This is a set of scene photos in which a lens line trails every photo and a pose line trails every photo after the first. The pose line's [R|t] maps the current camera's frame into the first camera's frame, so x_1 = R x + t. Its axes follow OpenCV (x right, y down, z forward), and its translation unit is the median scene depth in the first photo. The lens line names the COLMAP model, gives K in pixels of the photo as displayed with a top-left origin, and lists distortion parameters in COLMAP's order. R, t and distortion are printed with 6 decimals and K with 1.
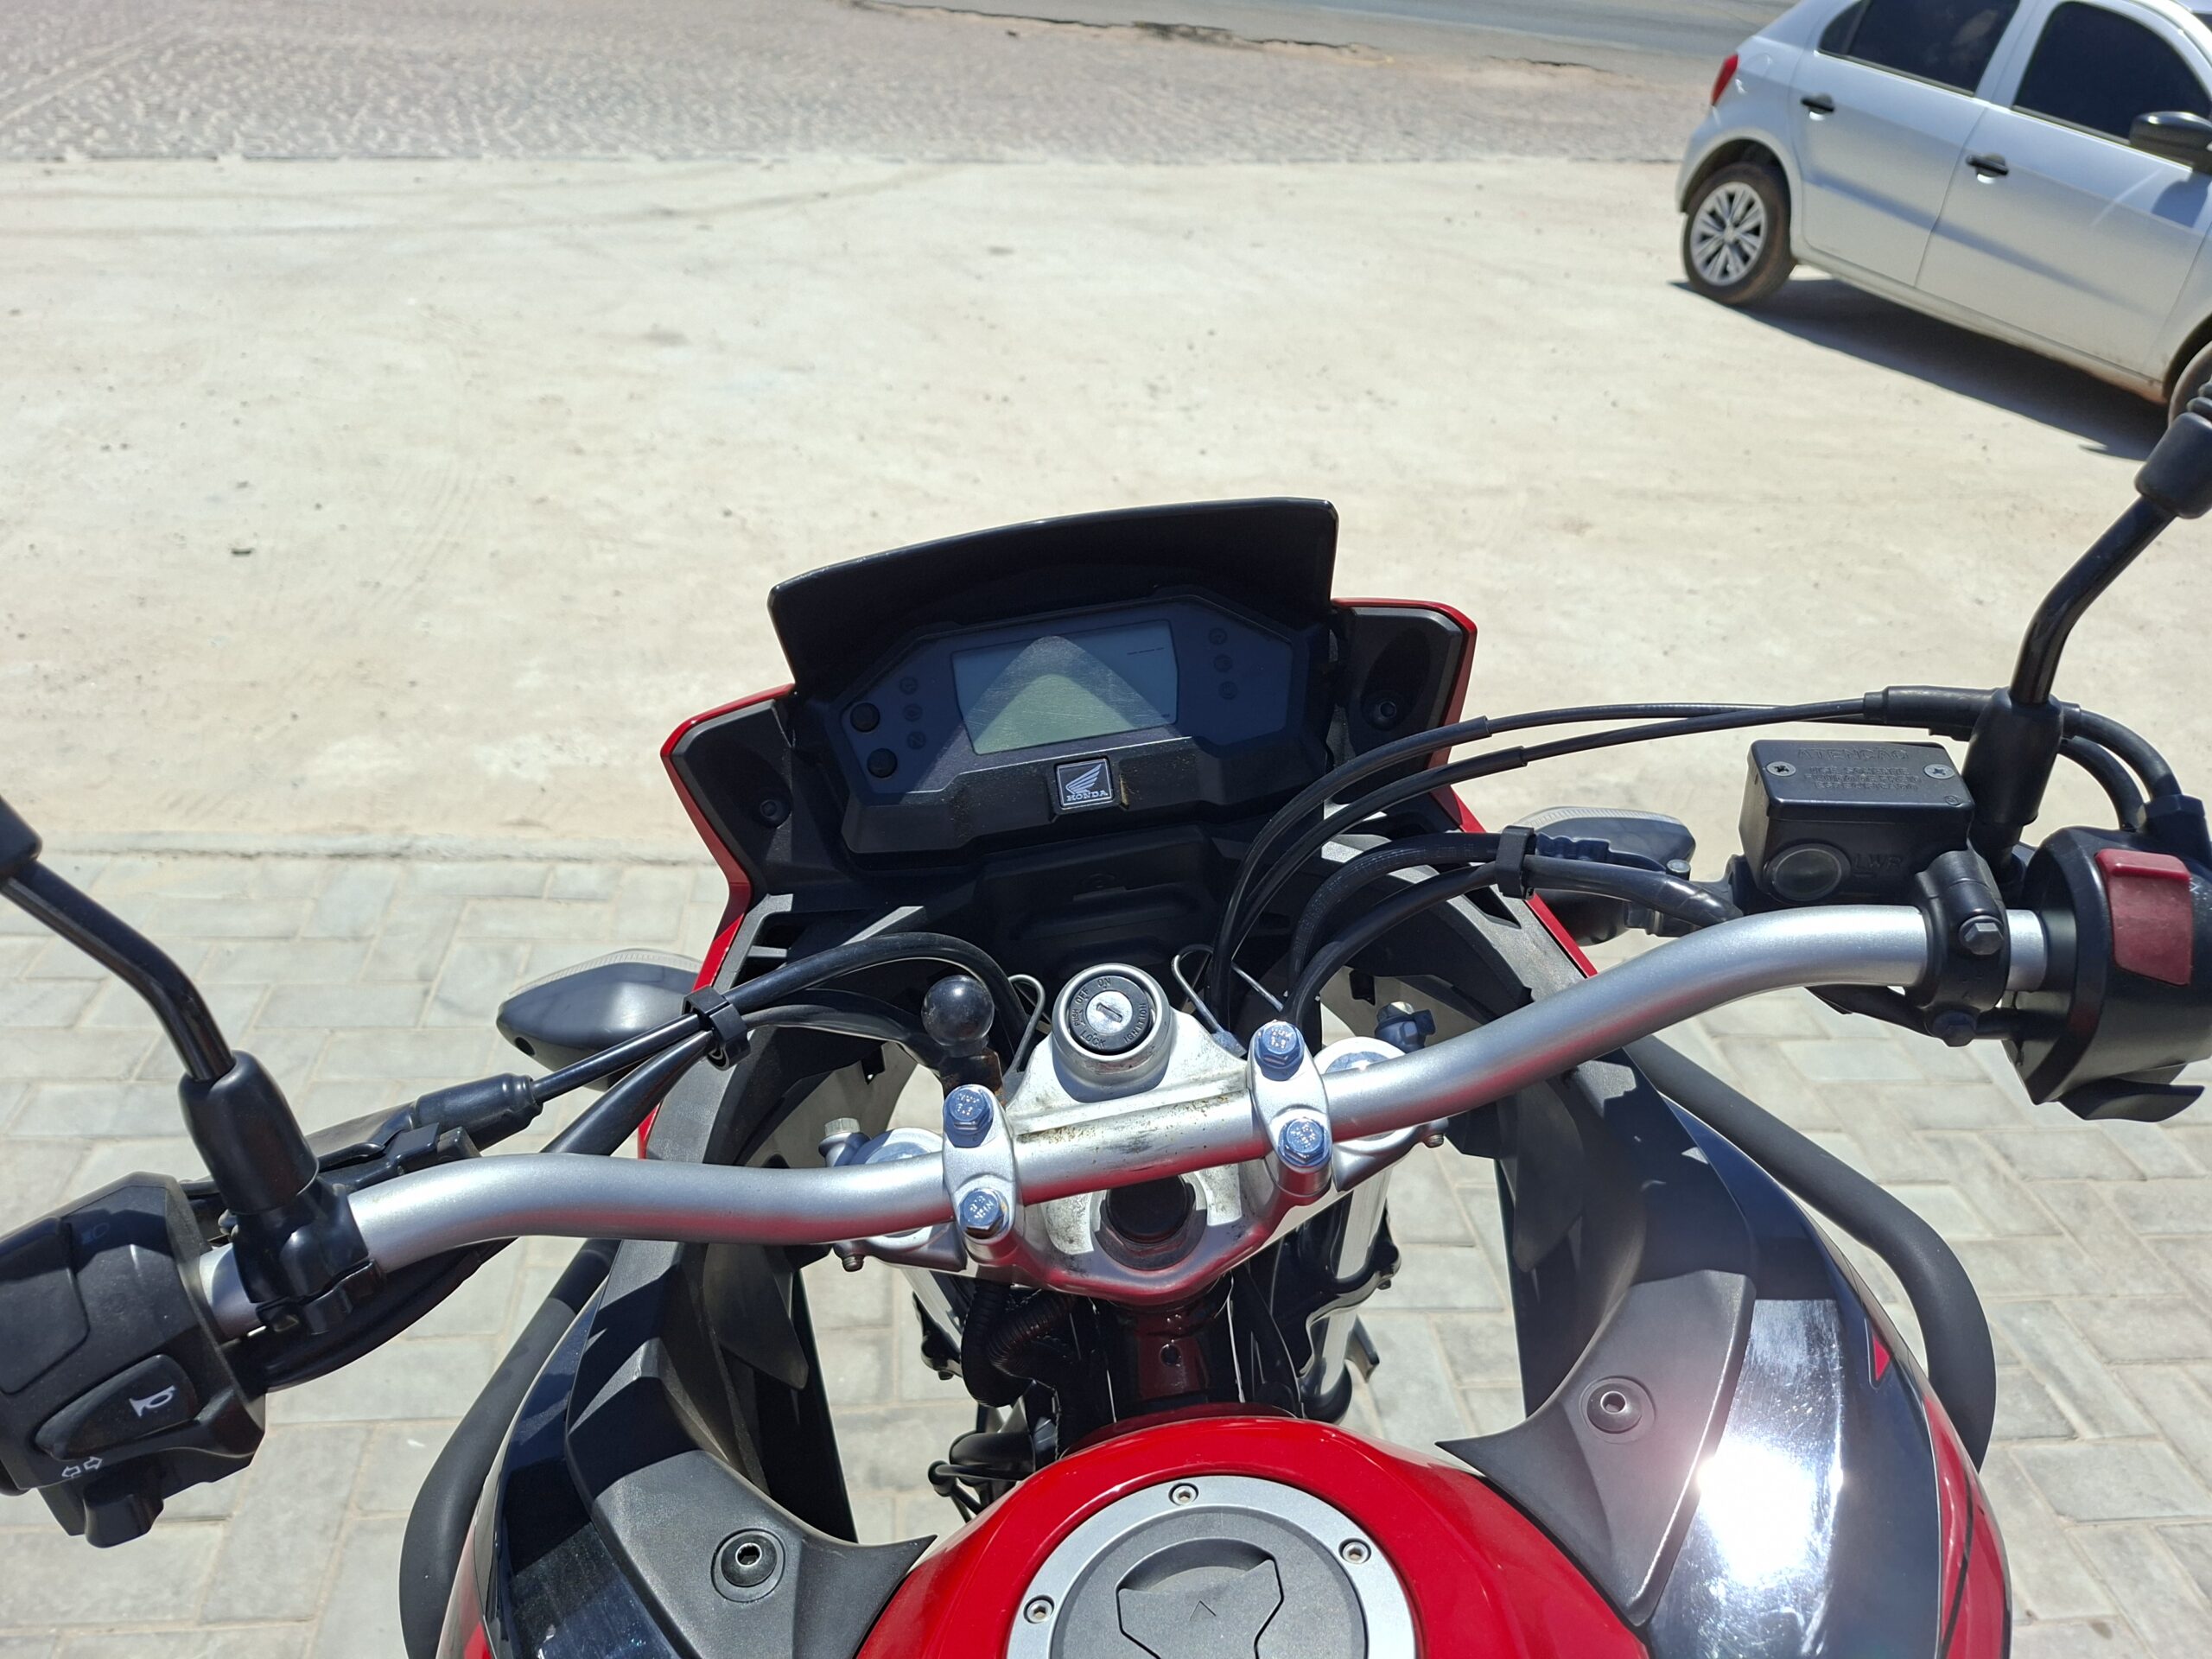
lens RADIAL K [[1585.1, 0, 1117.7], [0, 1585.1, 760.9], [0, 0, 1]] dist [0.058514, -0.059416]
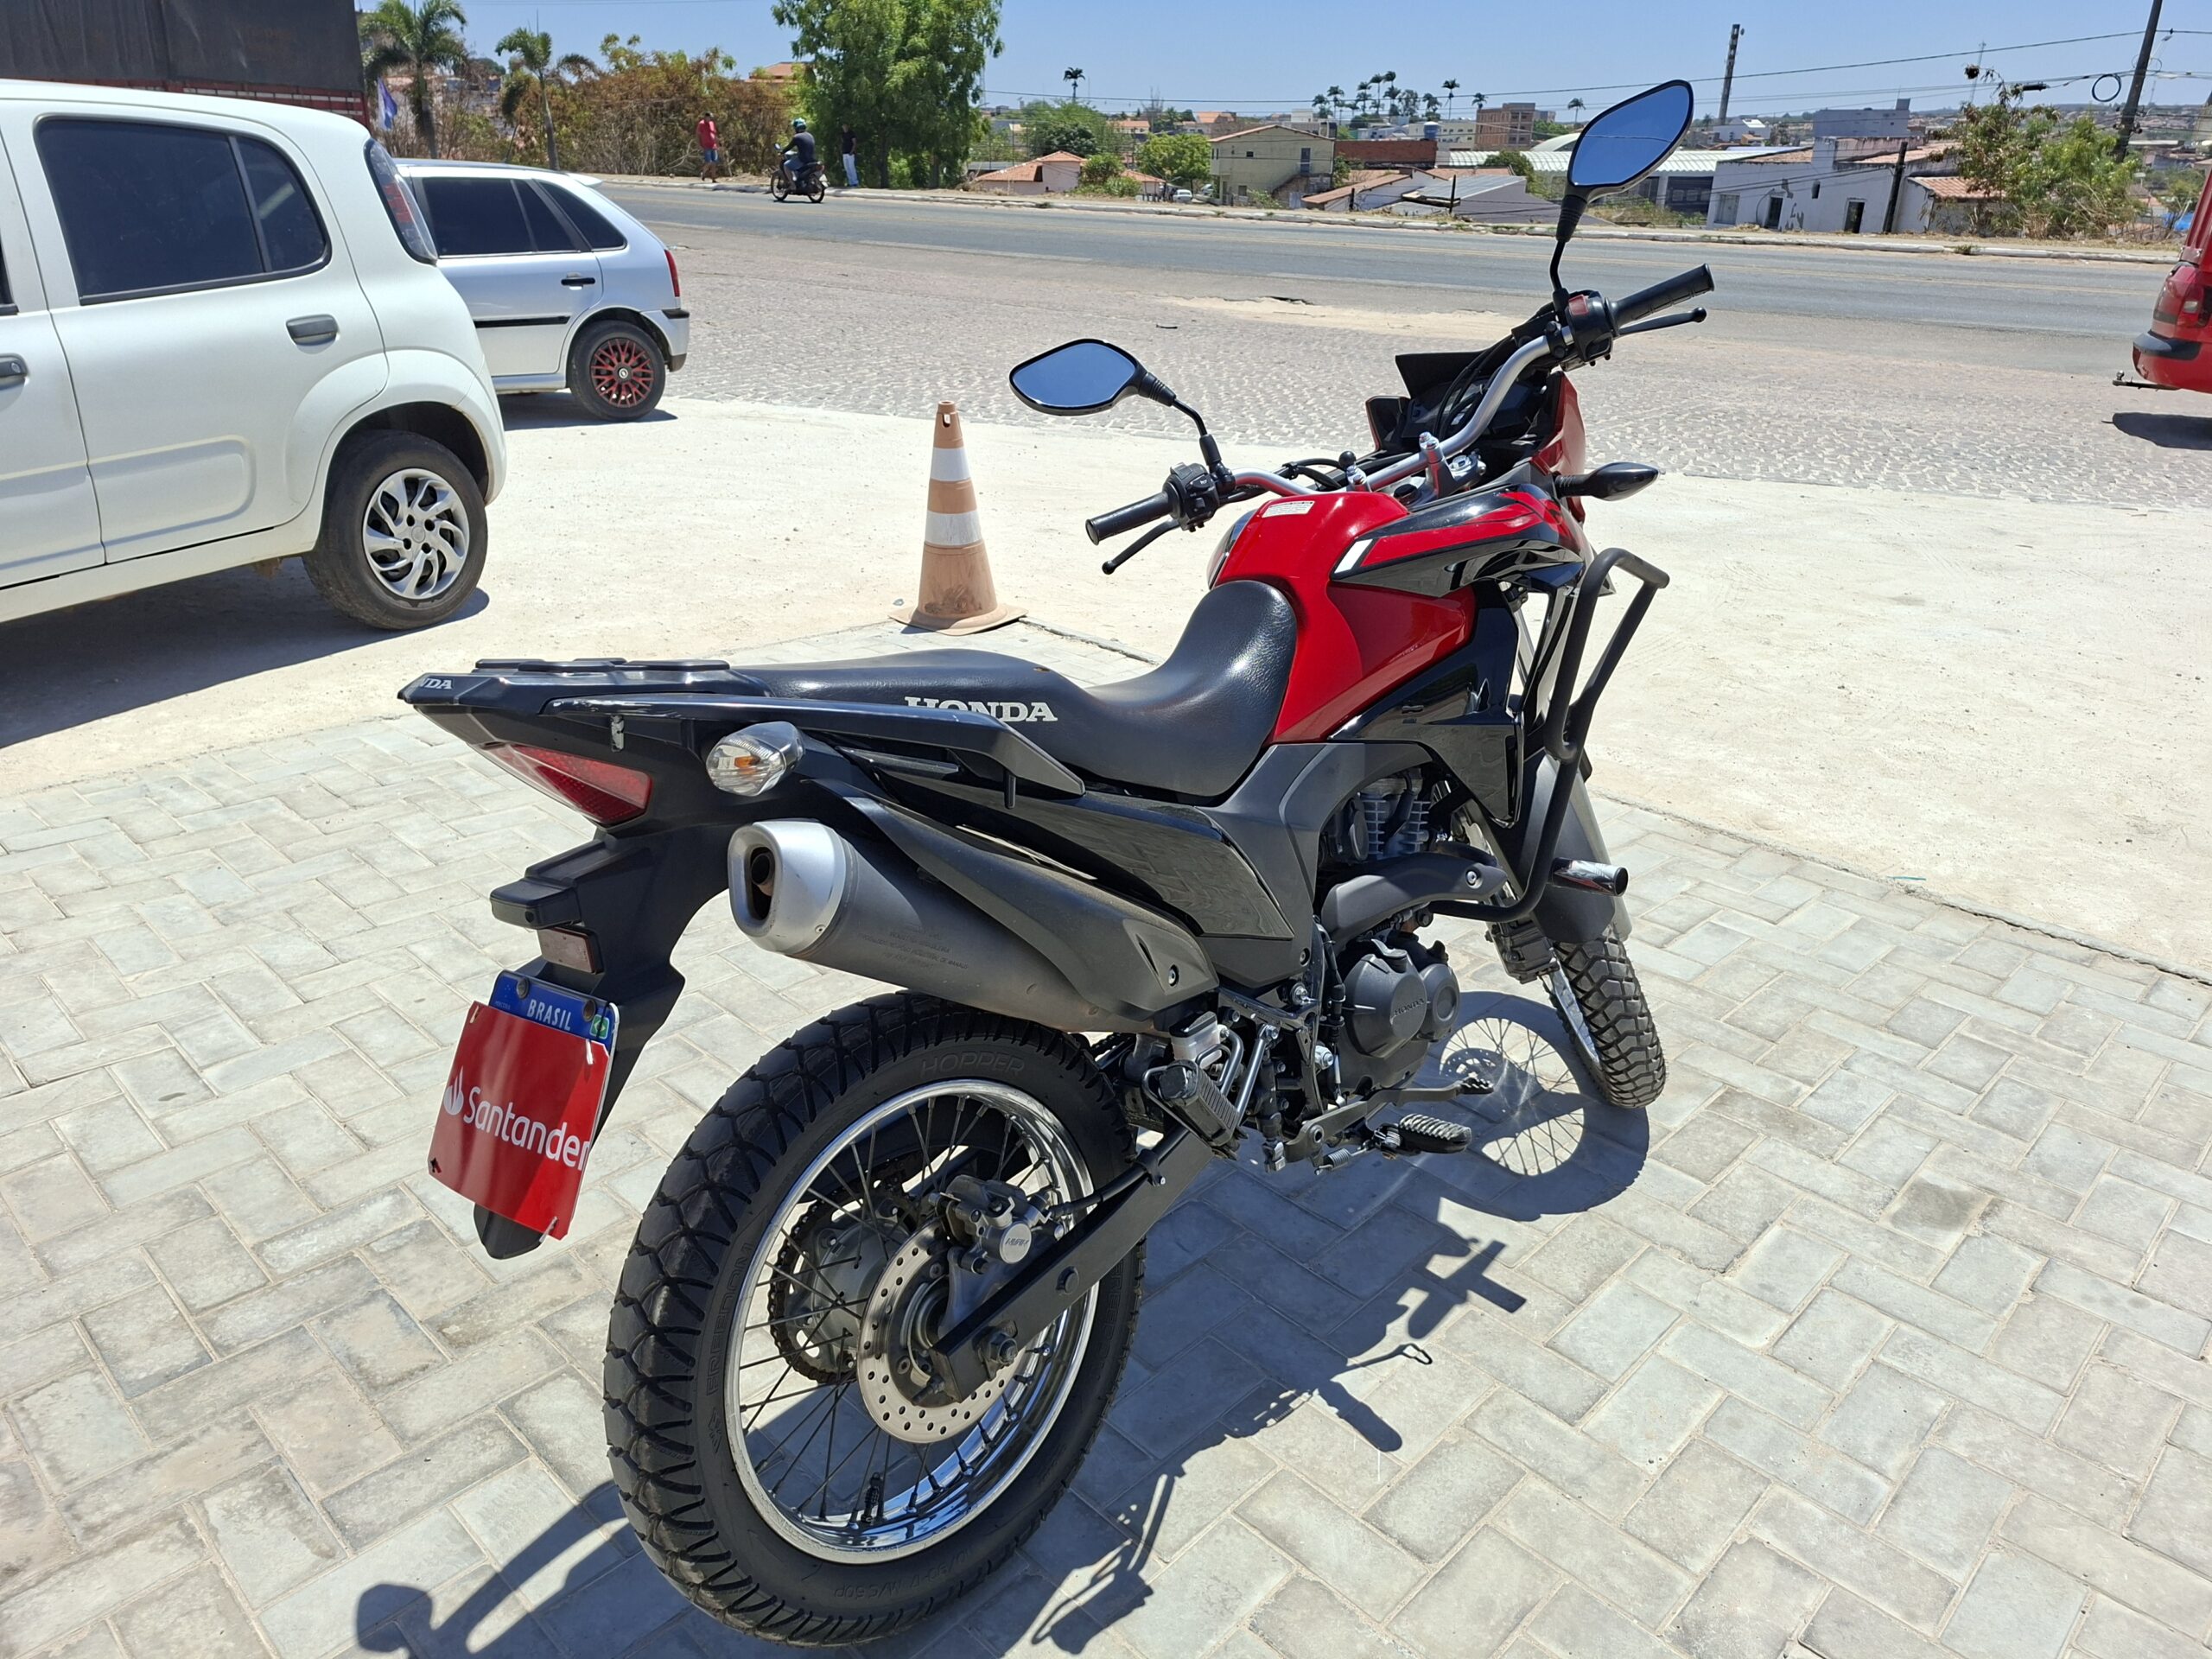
lens RADIAL K [[1544.8, 0, 1111.5], [0, 1544.8, 813.0], [0, 0, 1]] dist [0.082831, -0.104434]
pose [[0.628867, 0.208953, -0.748909, 0.208022], [-0.351847, 0.935423, -0.034456, 0.112972], [0.693347, 0.285170, 0.661776, -0.141164]]
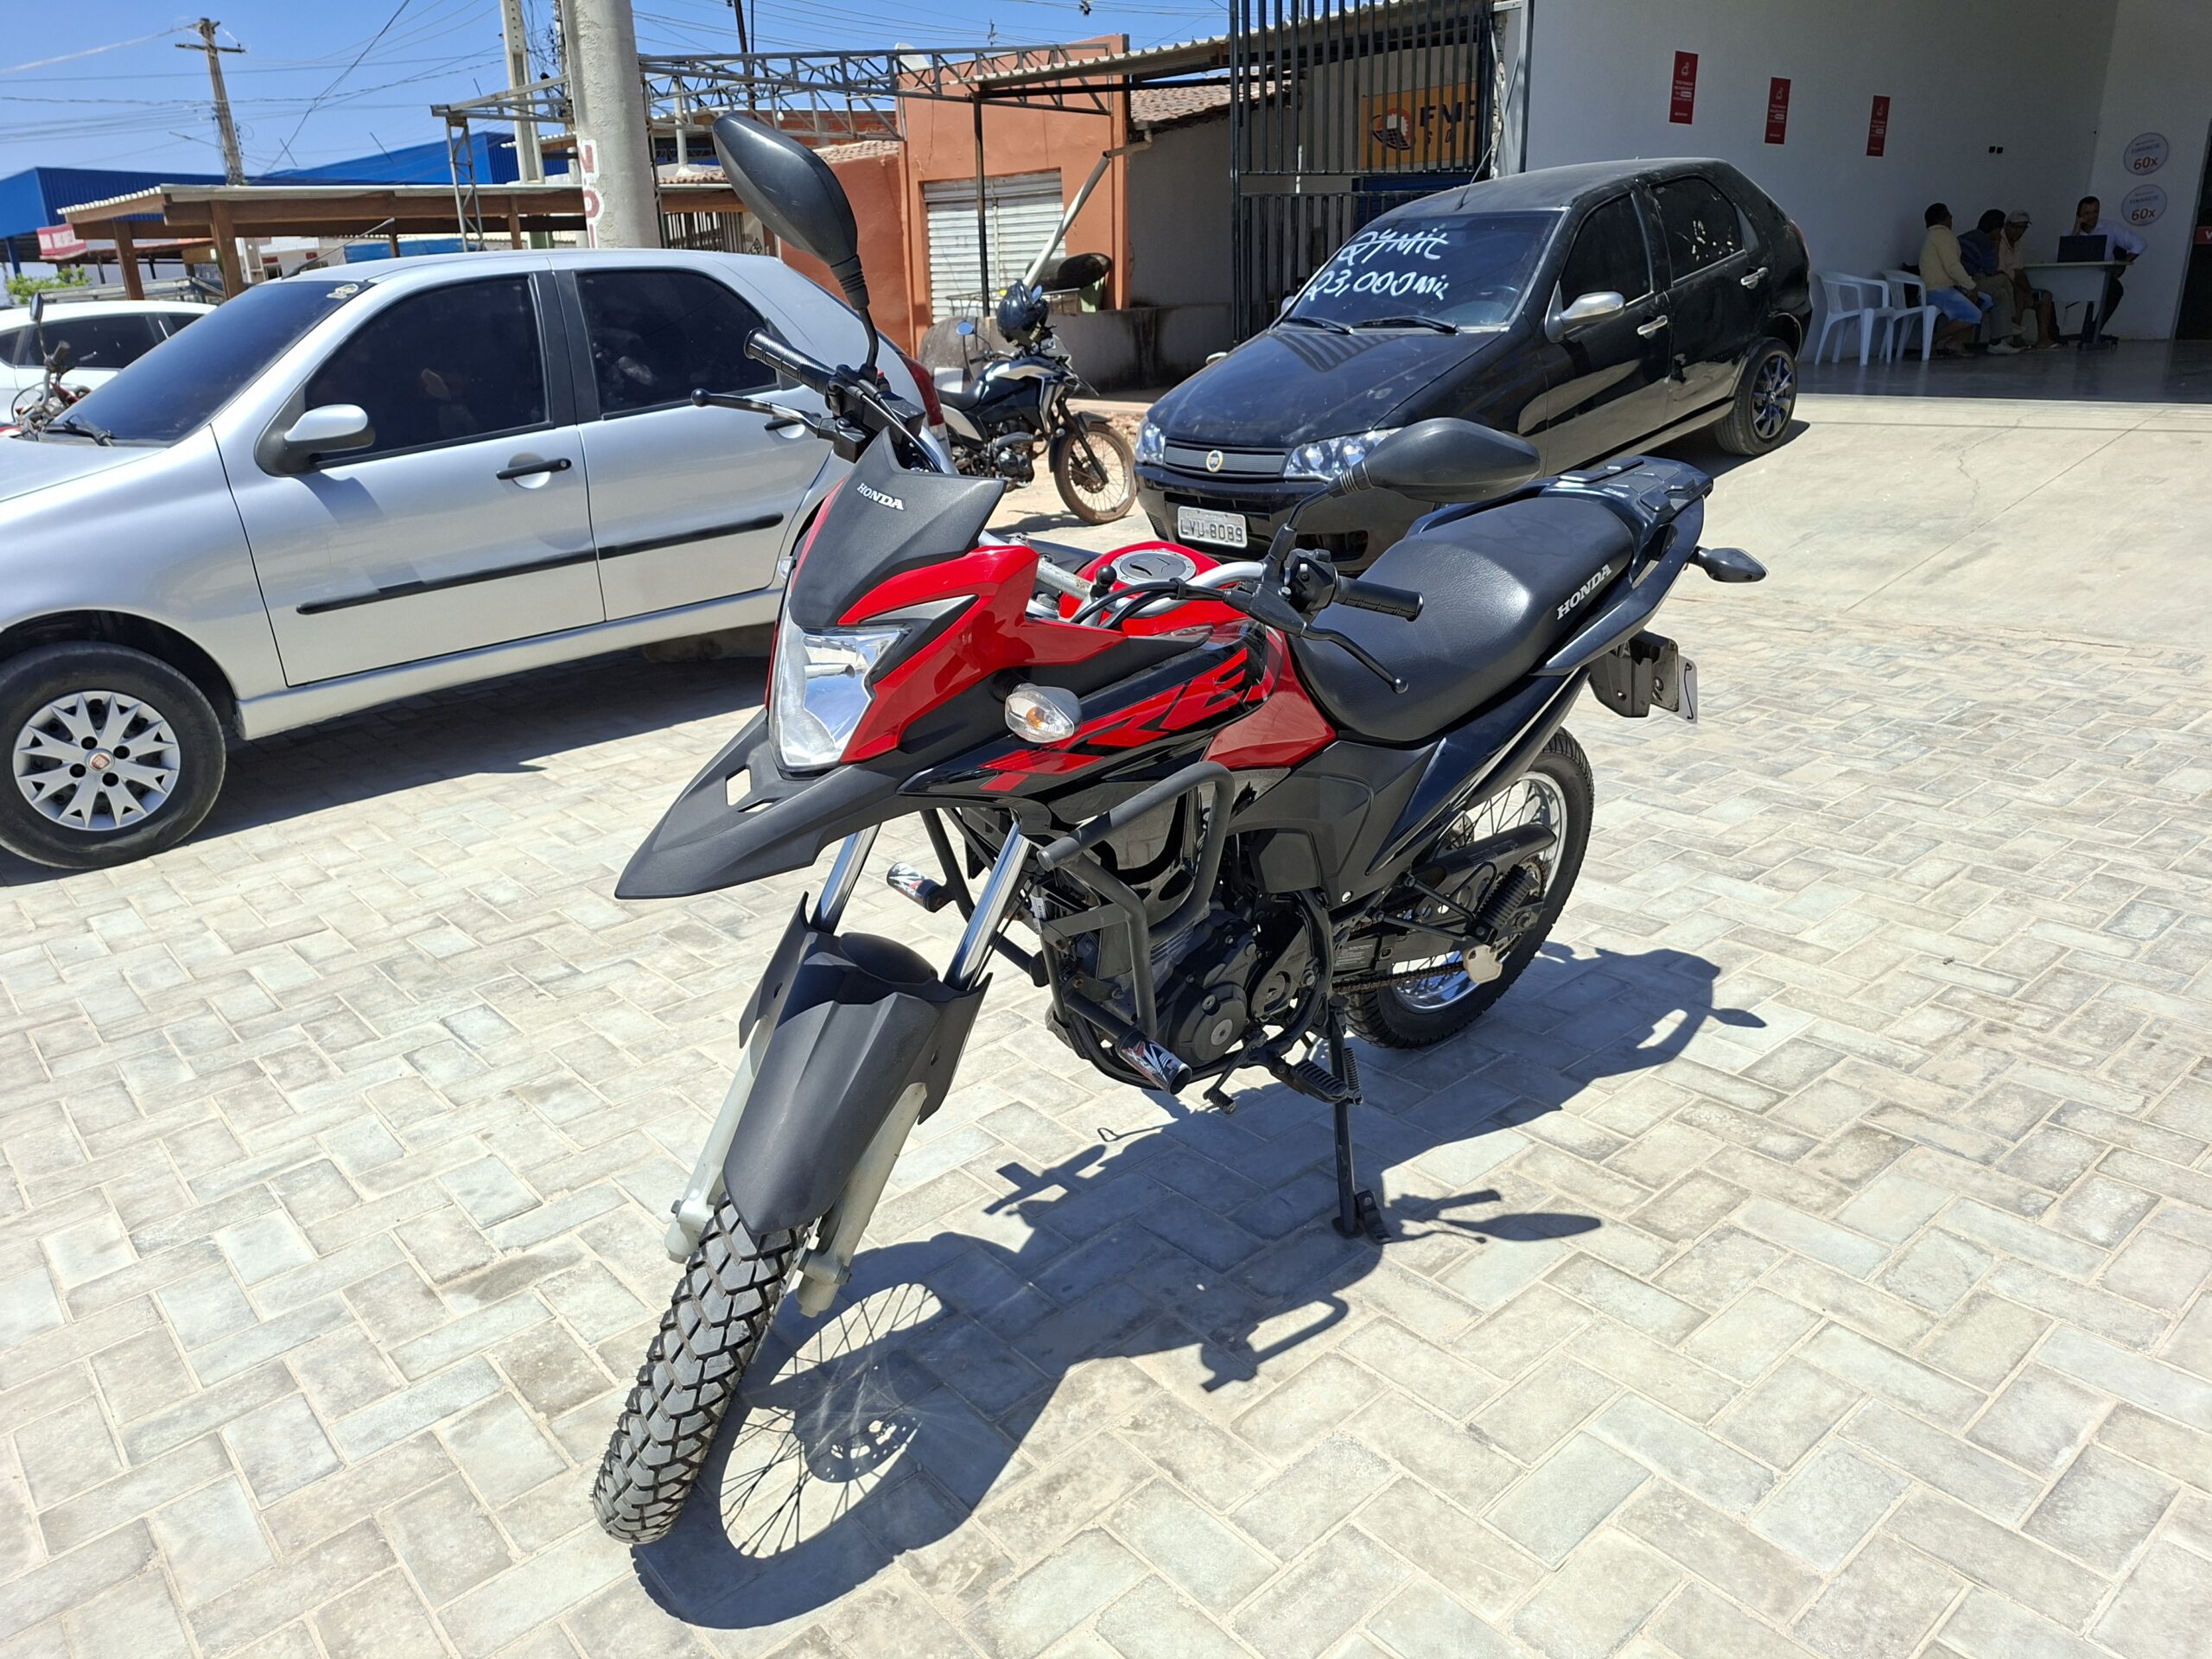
lens RADIAL K [[1524.6, 0, 1111.7], [0, 1524.6, 790.9], [0, 0, 1]] dist [0.077617, -0.080446]
pose [[-0.553143, -0.339699, 0.760682, -0.211265], [0.398639, 0.693840, 0.599727, -0.104252], [-0.731518, 0.634973, -0.248376, 0.161305]]
